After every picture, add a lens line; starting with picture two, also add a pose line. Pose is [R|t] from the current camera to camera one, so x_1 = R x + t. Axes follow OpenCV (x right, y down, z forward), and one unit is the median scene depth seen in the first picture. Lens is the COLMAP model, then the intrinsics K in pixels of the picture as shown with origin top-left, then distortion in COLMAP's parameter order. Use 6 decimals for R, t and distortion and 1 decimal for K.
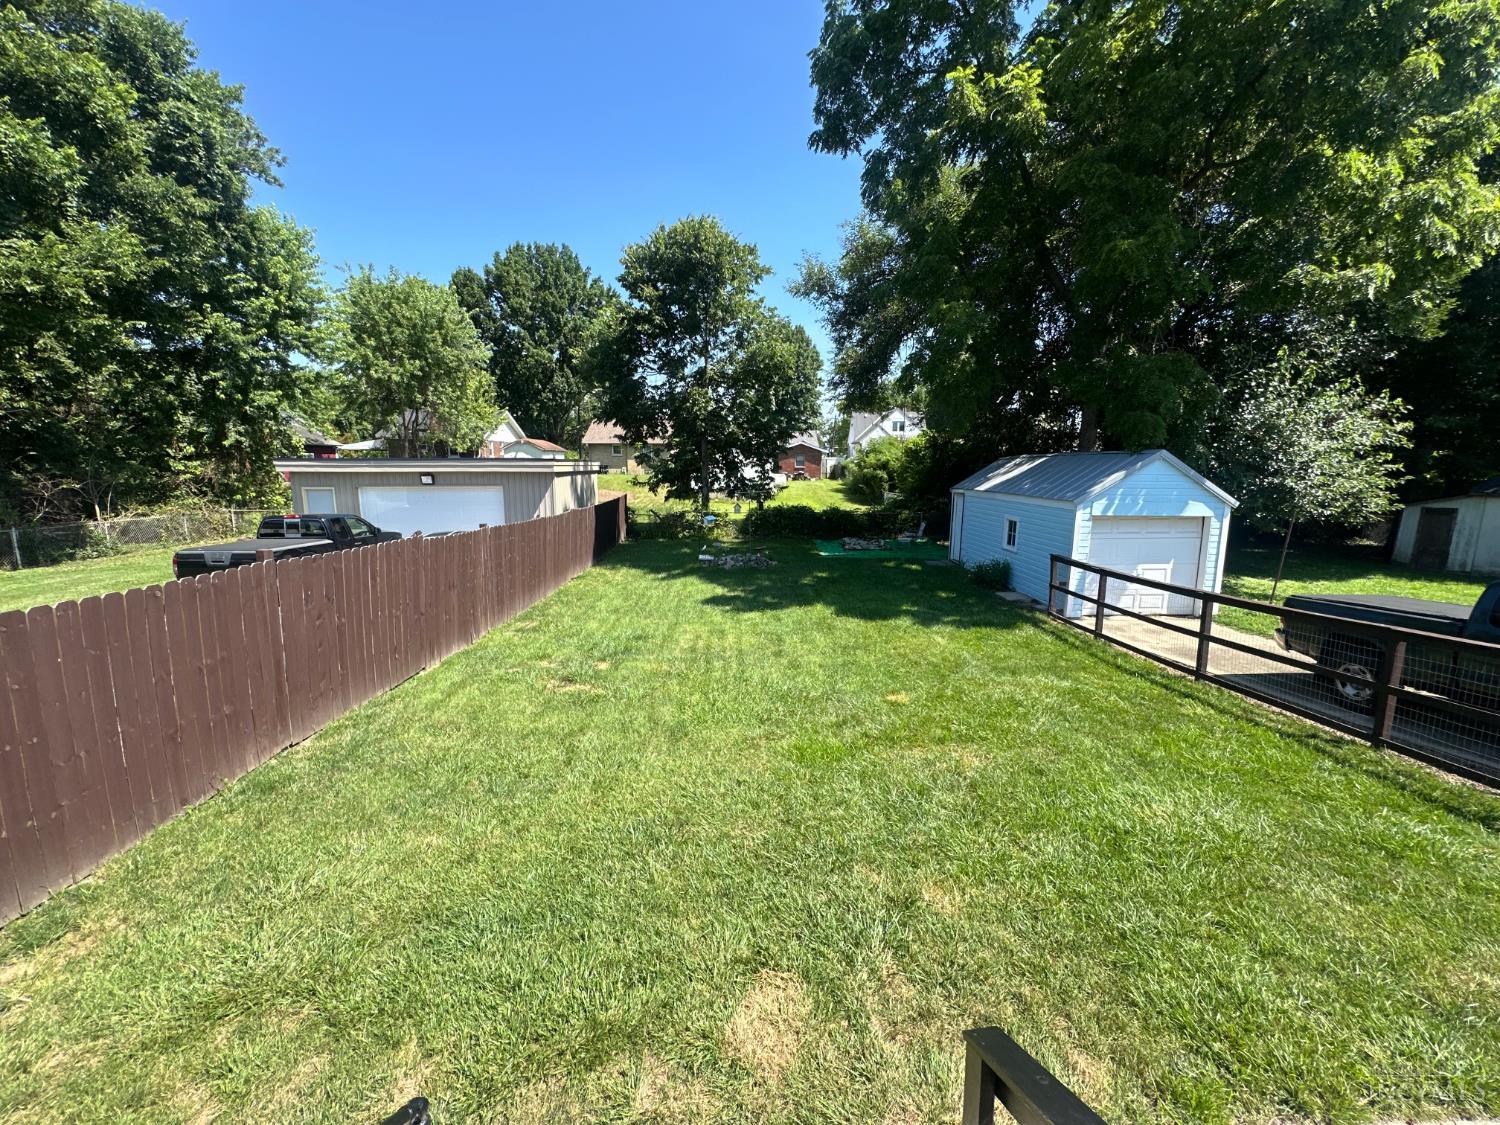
lens RADIAL K [[601.0, 0, 751.0], [0, 601.0, 562.8], [0, 0, 1]] dist [-0.004909, 0.000563]
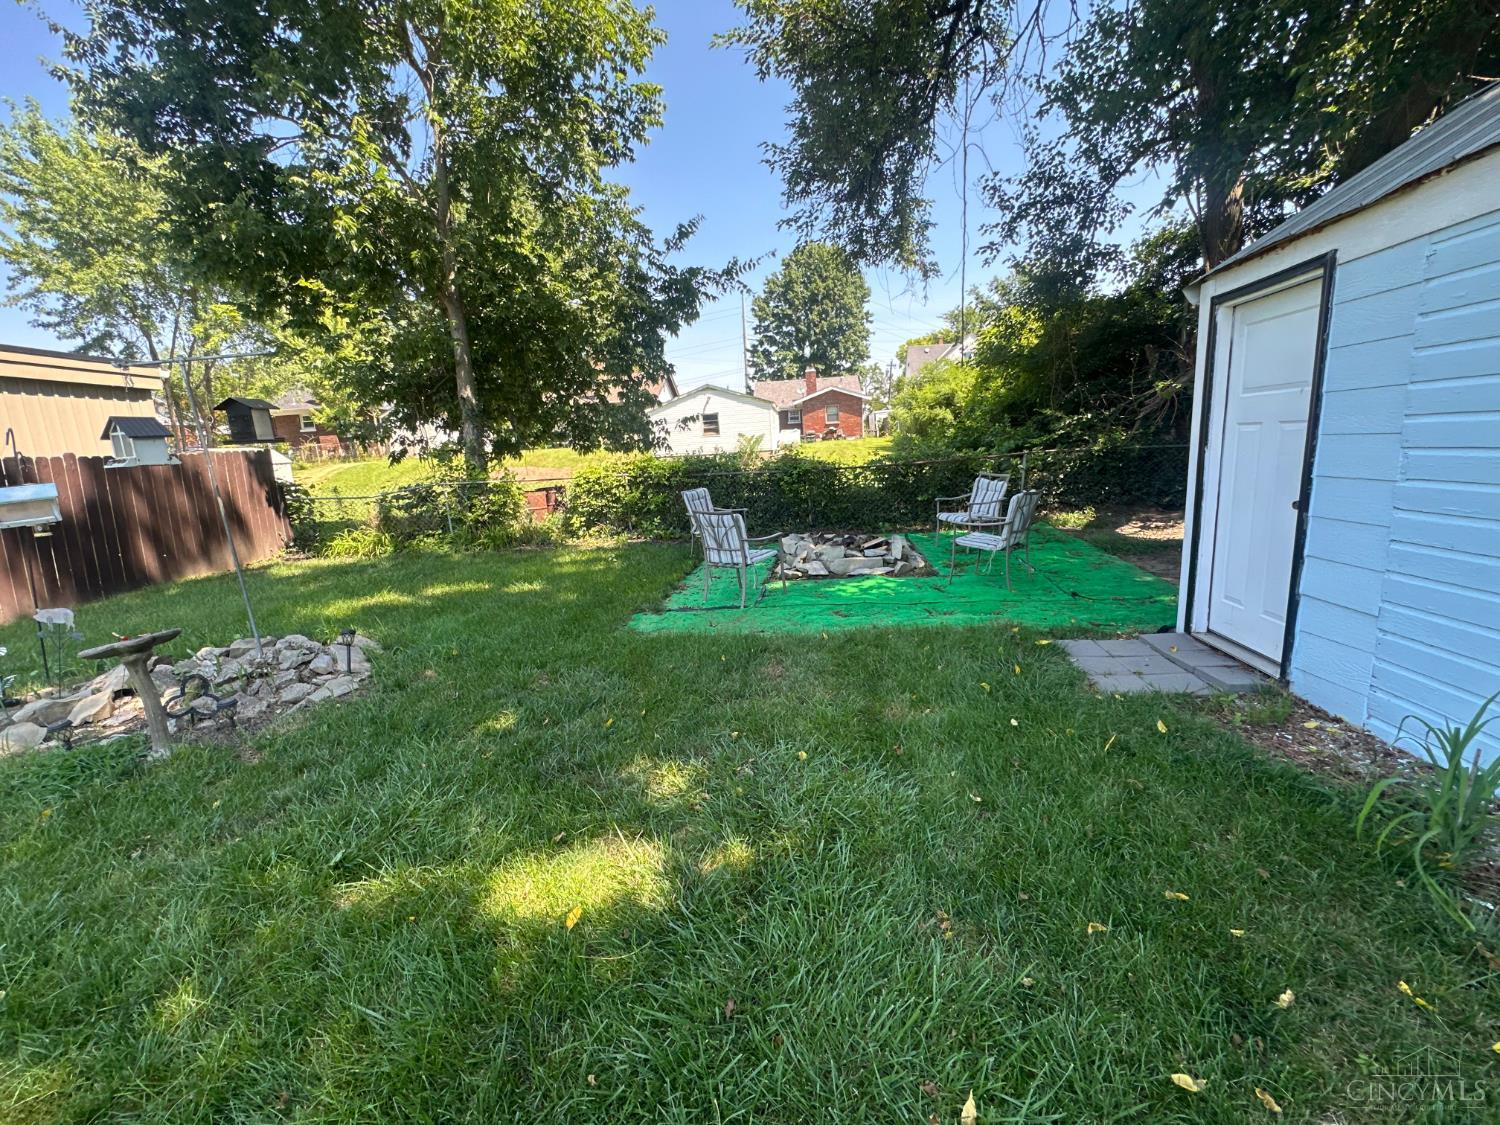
lens RADIAL K [[630.6, 0, 751.0], [0, 630.6, 561.6], [0, 0, 1]] dist [-0.002829, 0.000182]
pose [[0.992600, -0.041824, -0.114003, 0.172190], [0.044312, 0.998830, 0.019374, -0.034311], [0.113059, -0.024282, 0.993292, 0.644663]]
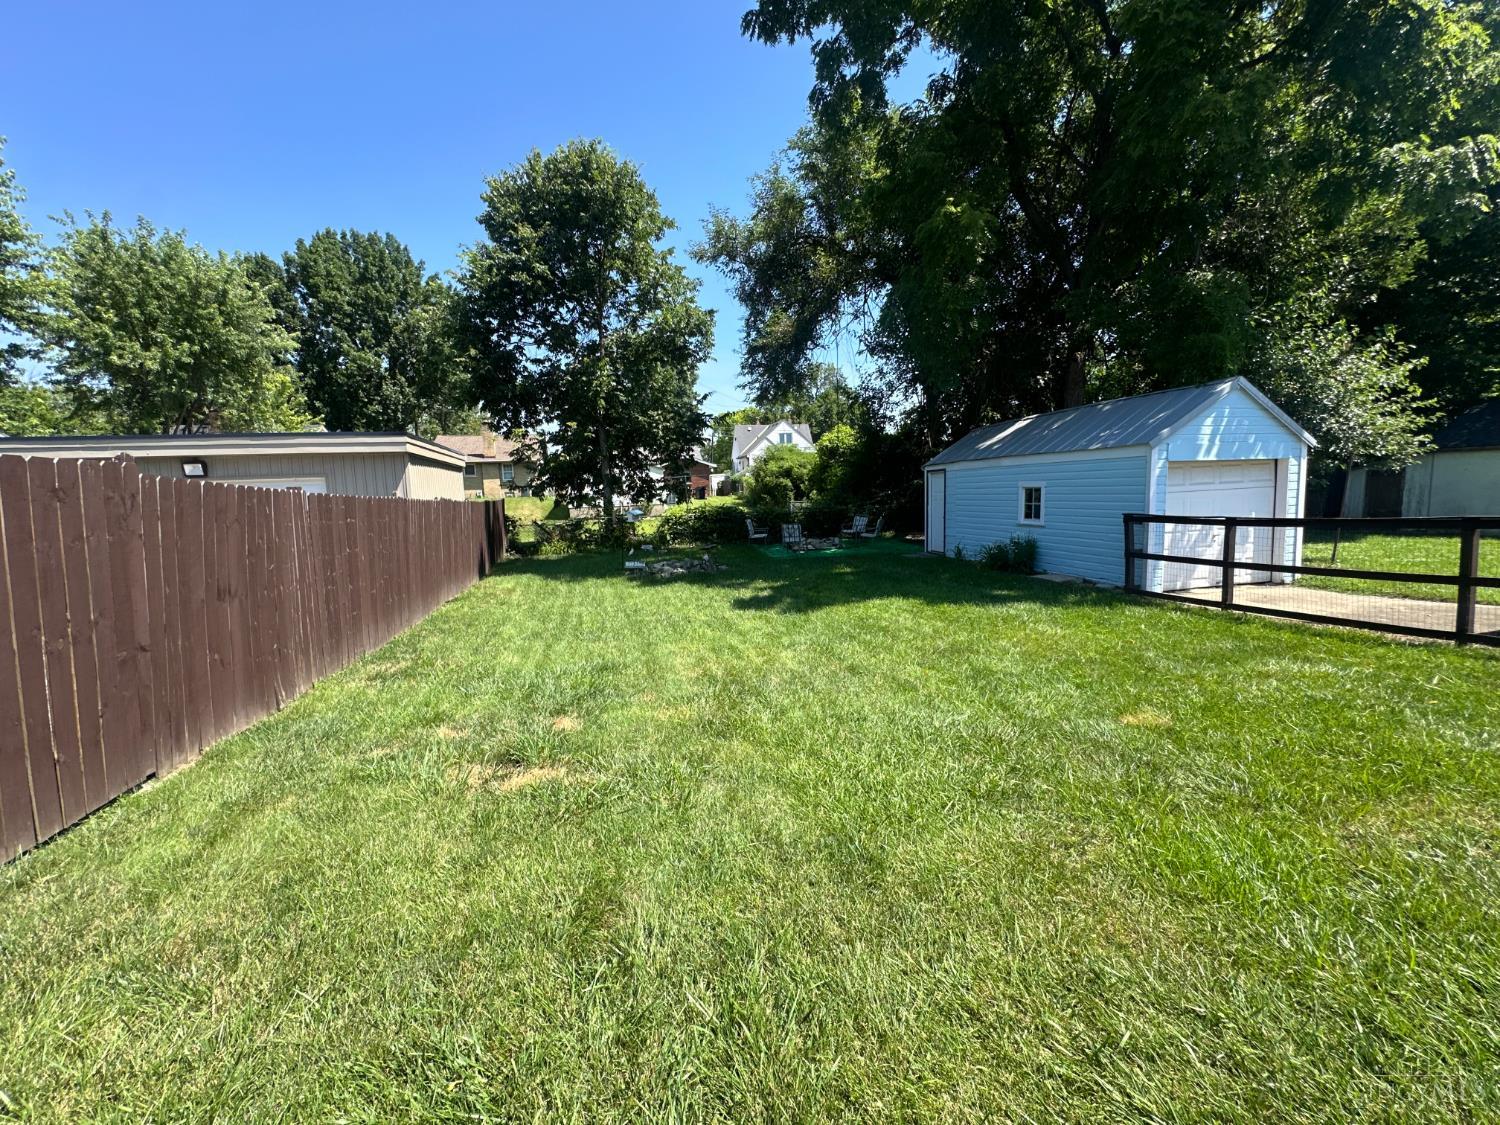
lens RADIAL K [[630.6, 0, 751.0], [0, 630.6, 561.6], [0, 0, 1]] dist [-0.002829, 0.000182]
pose [[0.976351, -0.061926, 0.207135, -0.075468], [0.073306, 0.996167, -0.047714, 0.027409], [-0.203386, 0.061770, 0.977148, 0.166647]]
